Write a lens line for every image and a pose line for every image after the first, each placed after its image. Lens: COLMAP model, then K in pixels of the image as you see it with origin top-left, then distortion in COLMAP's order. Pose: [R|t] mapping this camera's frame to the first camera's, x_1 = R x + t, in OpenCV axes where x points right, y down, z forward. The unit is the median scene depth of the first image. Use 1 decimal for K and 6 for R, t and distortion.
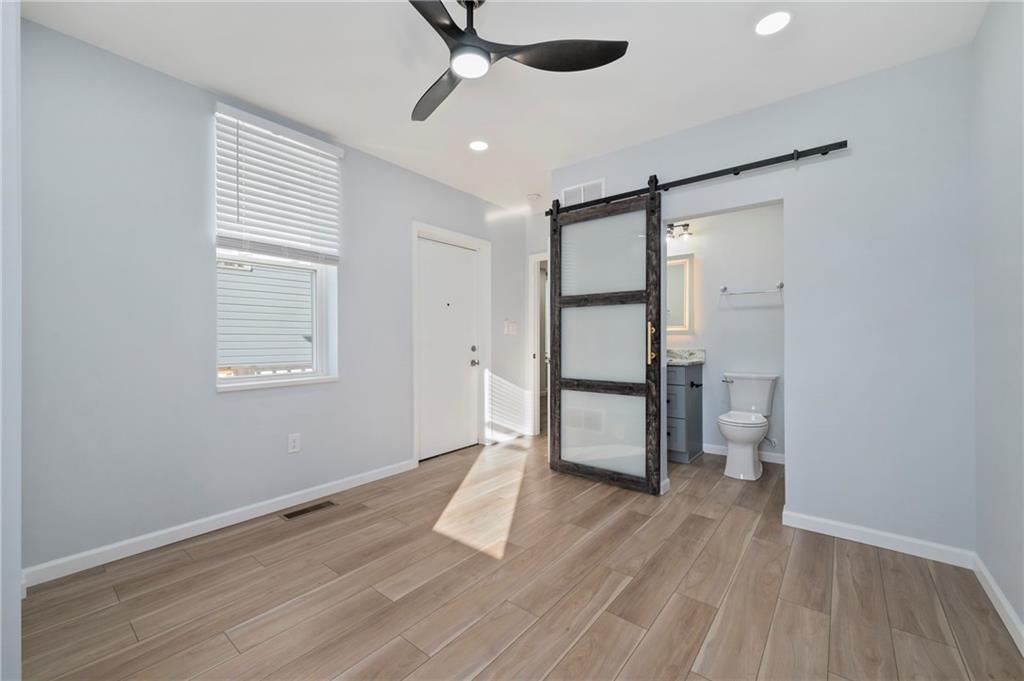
lens RADIAL K [[411.4, 0, 512.0], [0, 411.4, 340.5], [0, 0, 1]] dist [0.000027, -0.000151]
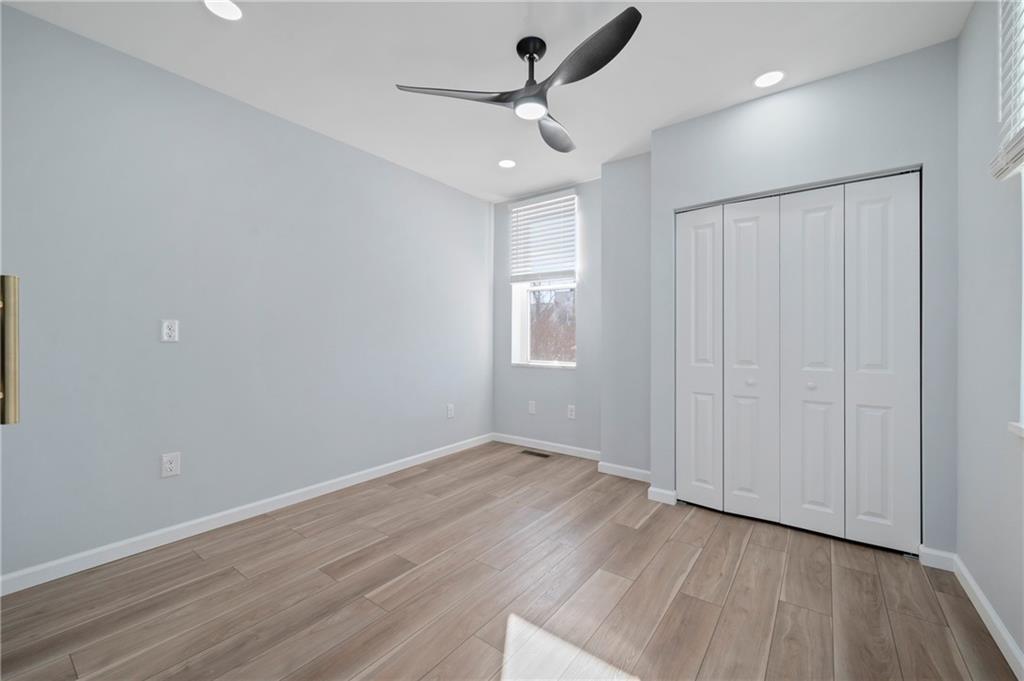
lens RADIAL K [[411.4, 0, 512.0], [0, 411.4, 340.5], [0, 0, 1]] dist [0.000027, -0.000151]
pose [[-0.999441, -0.000591, -0.033419, -0.007247], [-0.000762, 0.999987, 0.005123, -0.004508], [0.033415, 0.005146, -0.999428, 2.447745]]
